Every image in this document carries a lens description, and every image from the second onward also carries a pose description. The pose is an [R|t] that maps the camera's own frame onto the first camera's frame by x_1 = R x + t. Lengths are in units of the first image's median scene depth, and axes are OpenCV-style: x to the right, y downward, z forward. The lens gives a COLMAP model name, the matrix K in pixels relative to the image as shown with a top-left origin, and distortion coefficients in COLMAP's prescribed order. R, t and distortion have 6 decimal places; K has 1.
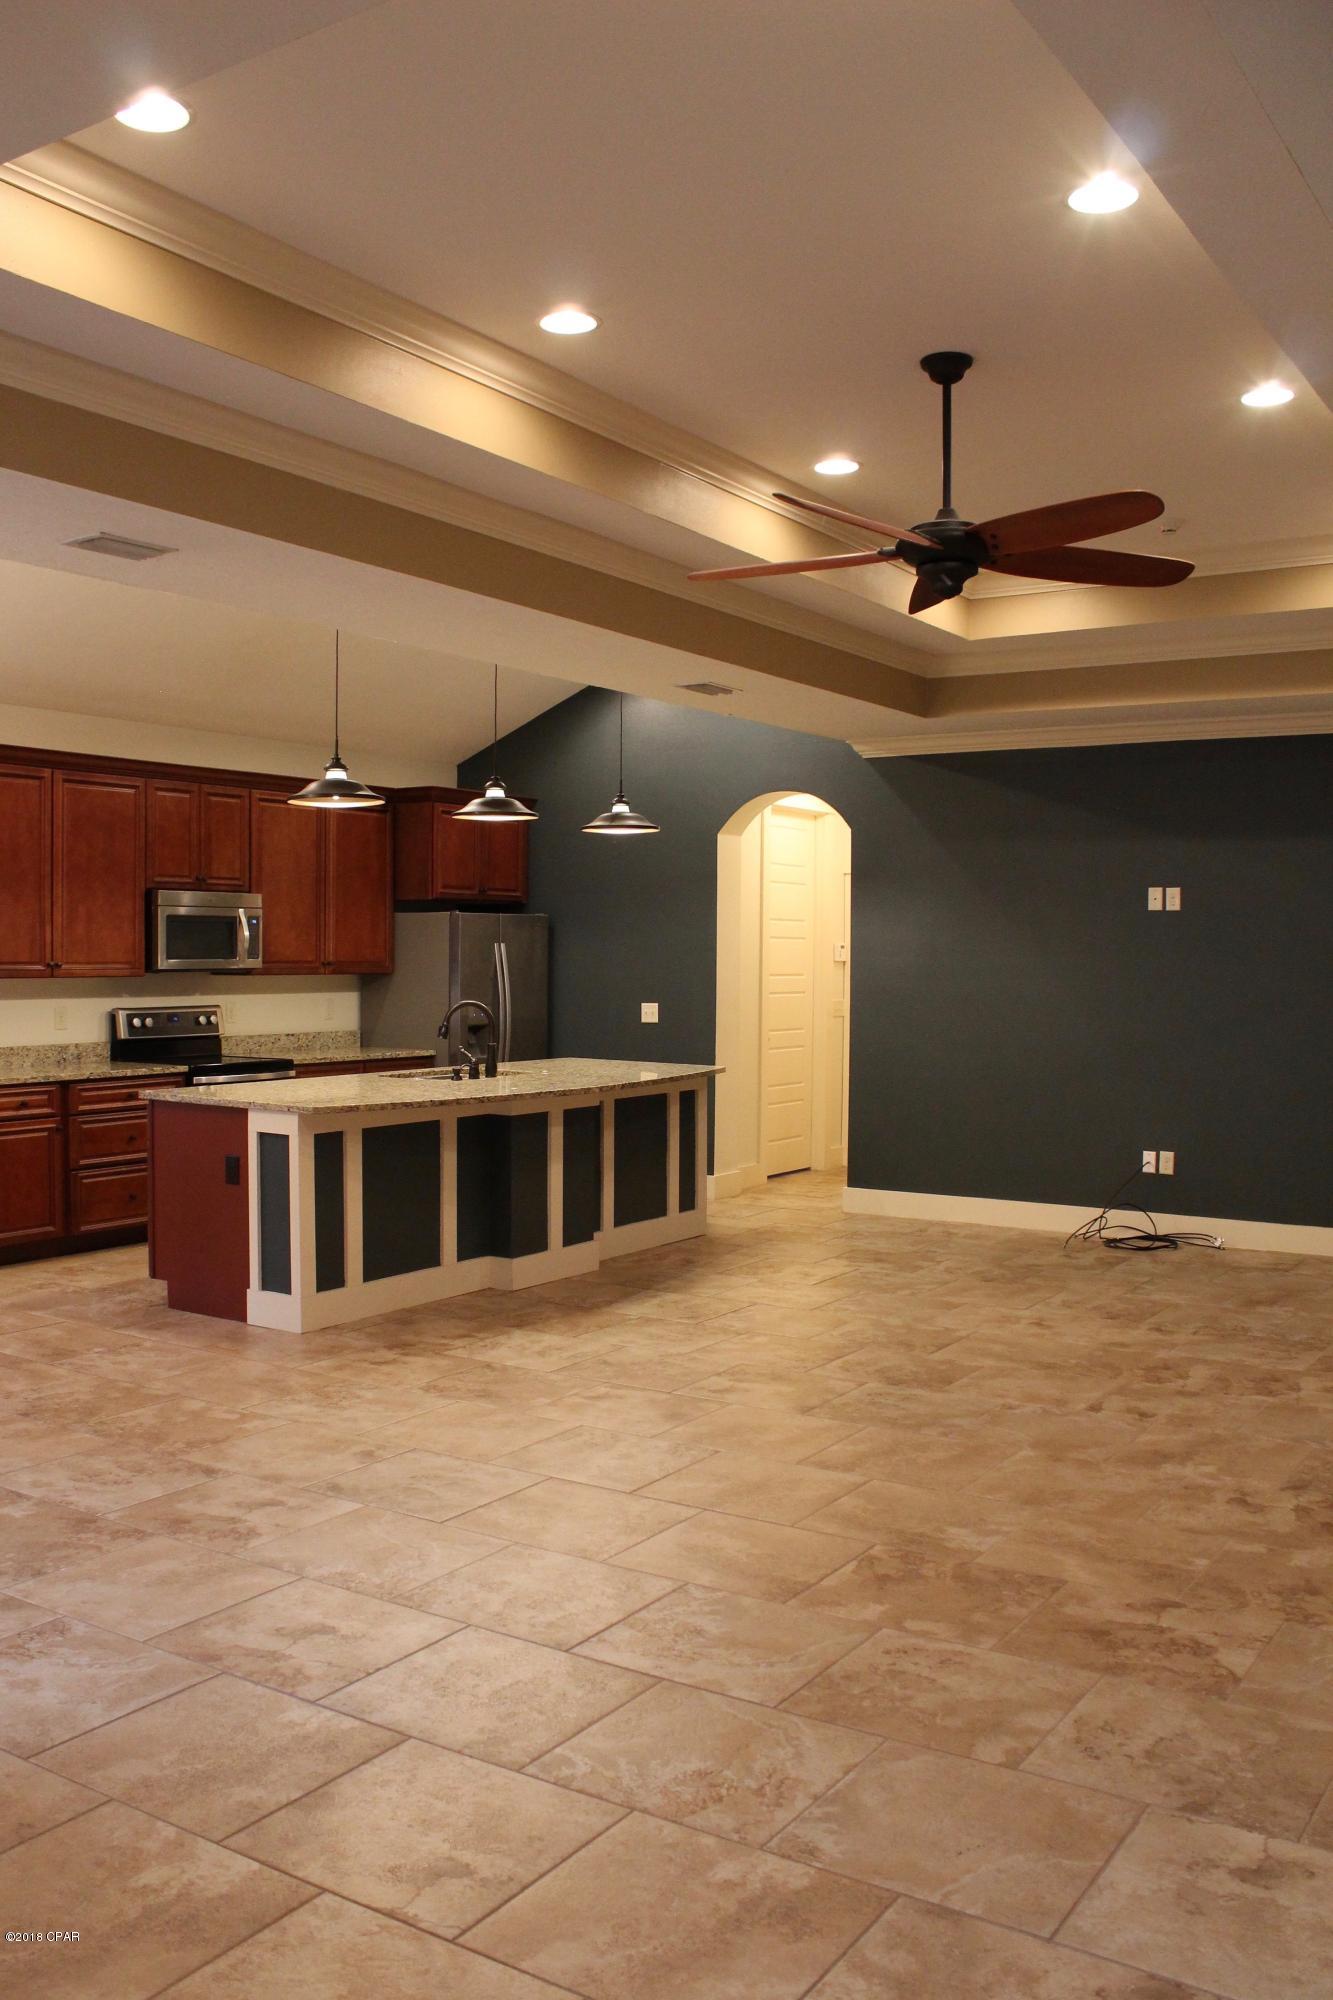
lens RADIAL K [[1780.3, 0, 630.1], [0, 1780.3, 1054.4], [0, 0, 1]] dist [-0.182651, 0.183878]
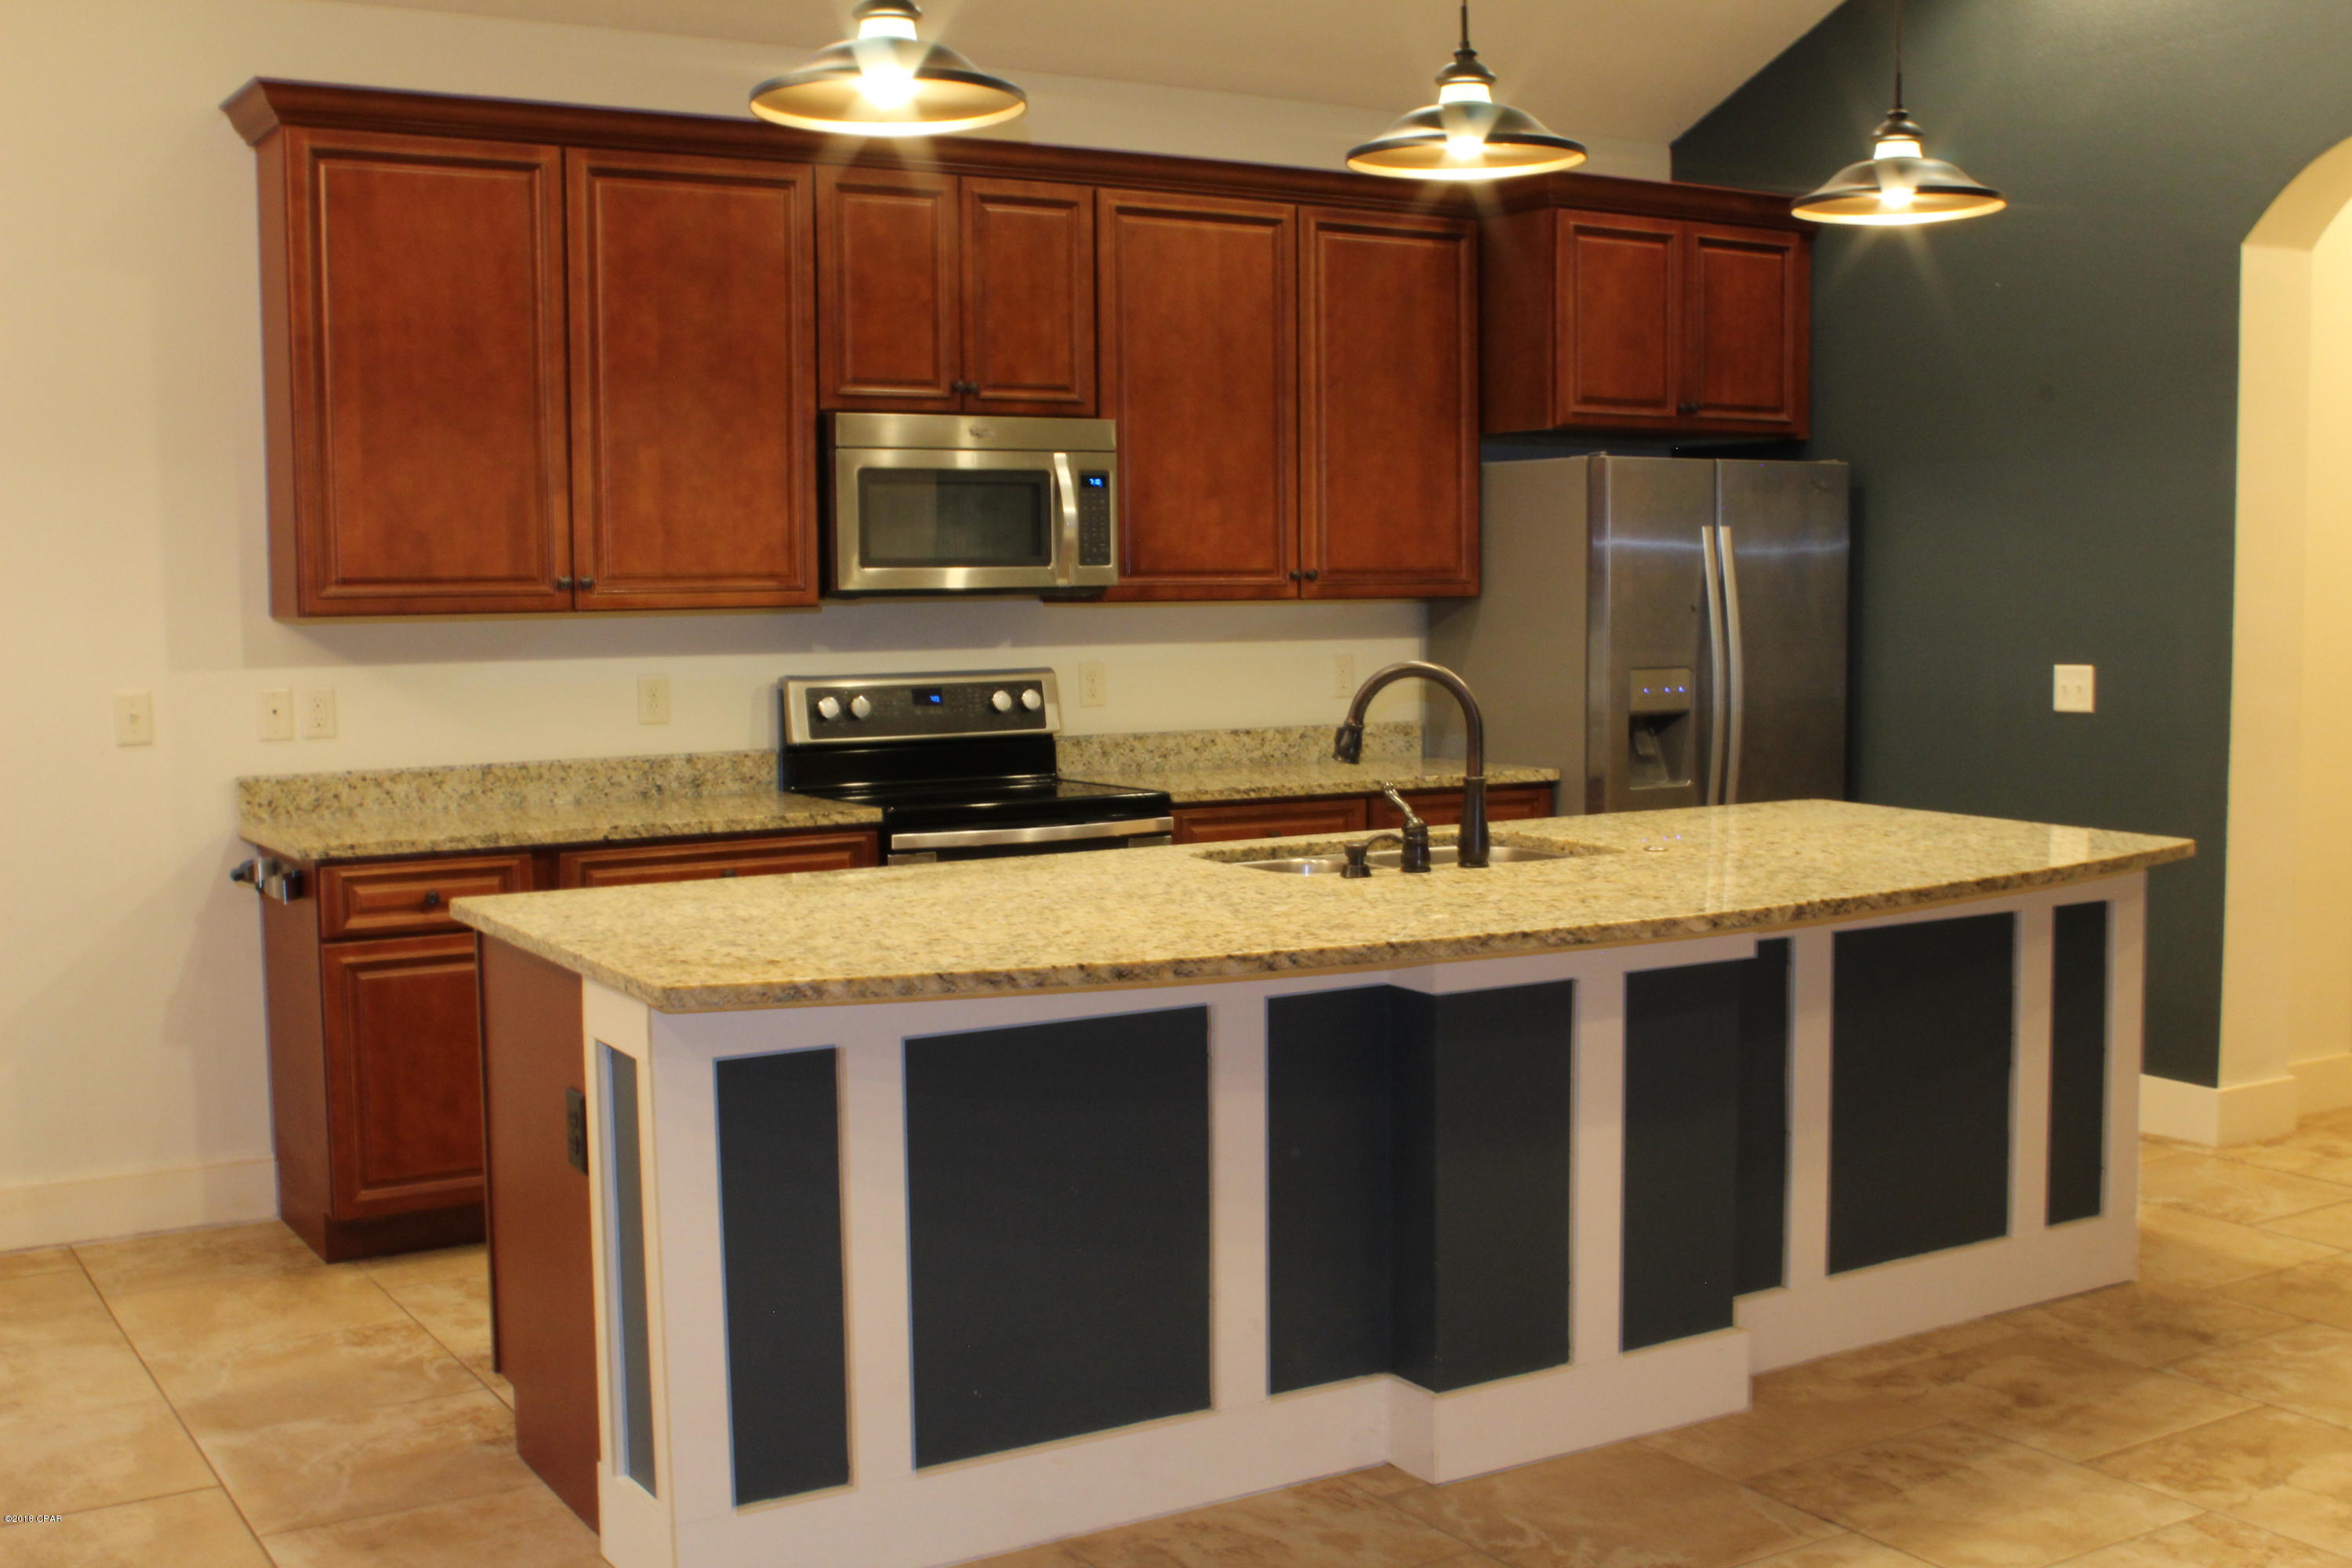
lens RADIAL K [[2537.1, 0, 1168.2], [0, 2537.1, 821.2], [0, 0, 1]] dist [-0.122471, 0.182024]
pose [[0.905573, 0.025171, -0.423442, 0.103476], [-0.008230, 0.999093, 0.041790, -0.022048], [0.424110, -0.034359, 0.904959, 0.566714]]
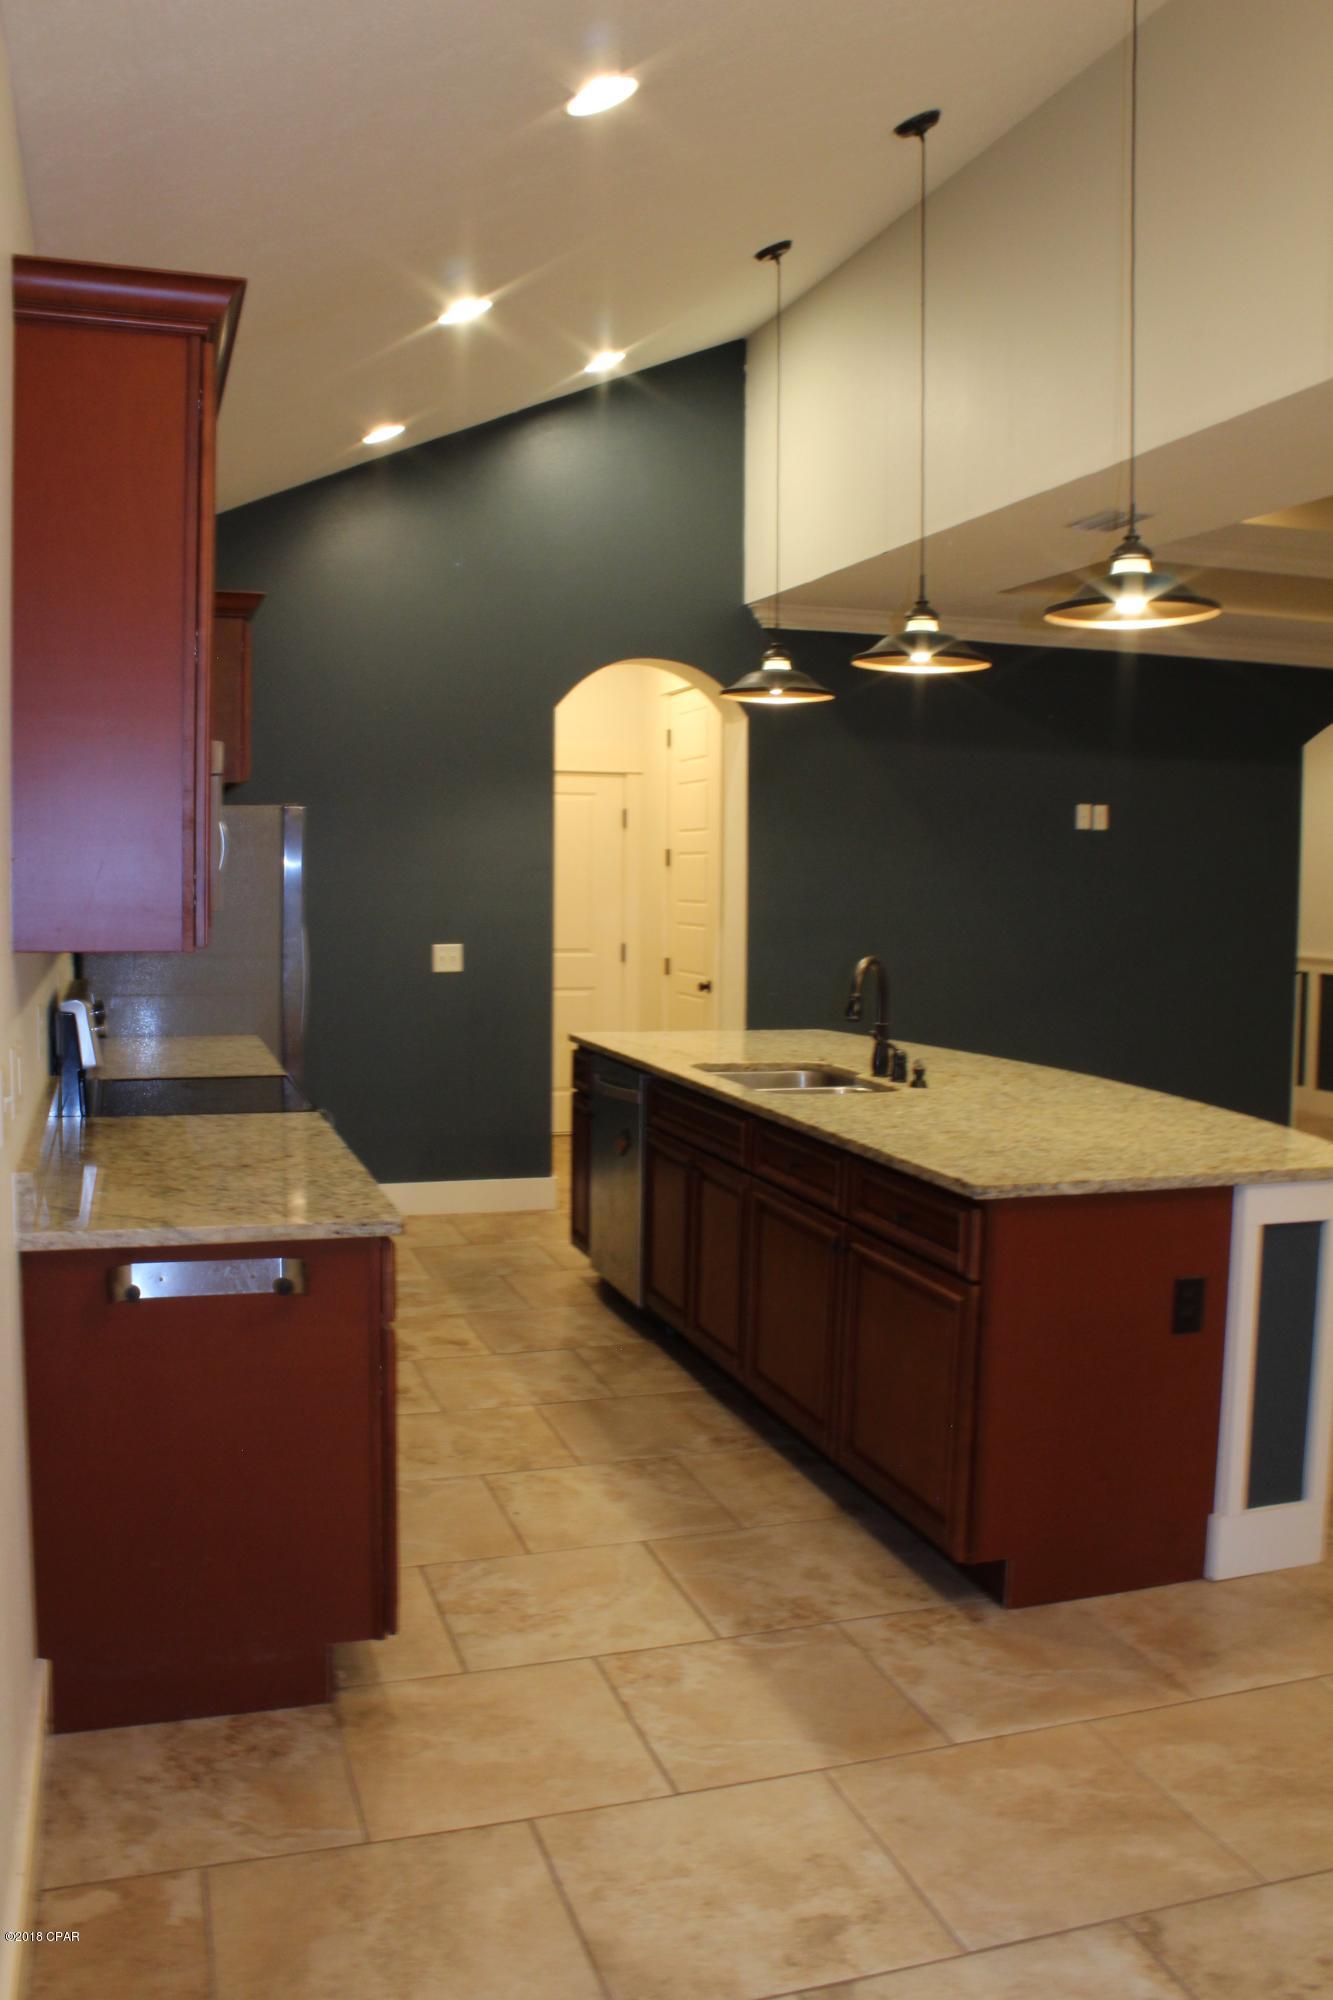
lens RADIAL K [[1668.8, 0, 635.2], [0, 1668.8, 994.9], [0, 0, 1]] dist [-0.164040, 0.138243]
pose [[0.629665, -0.057725, 0.774719, -0.684124], [0.035450, 0.998332, 0.045574, -0.054001], [-0.776057, -0.001233, 0.630661, 0.803826]]
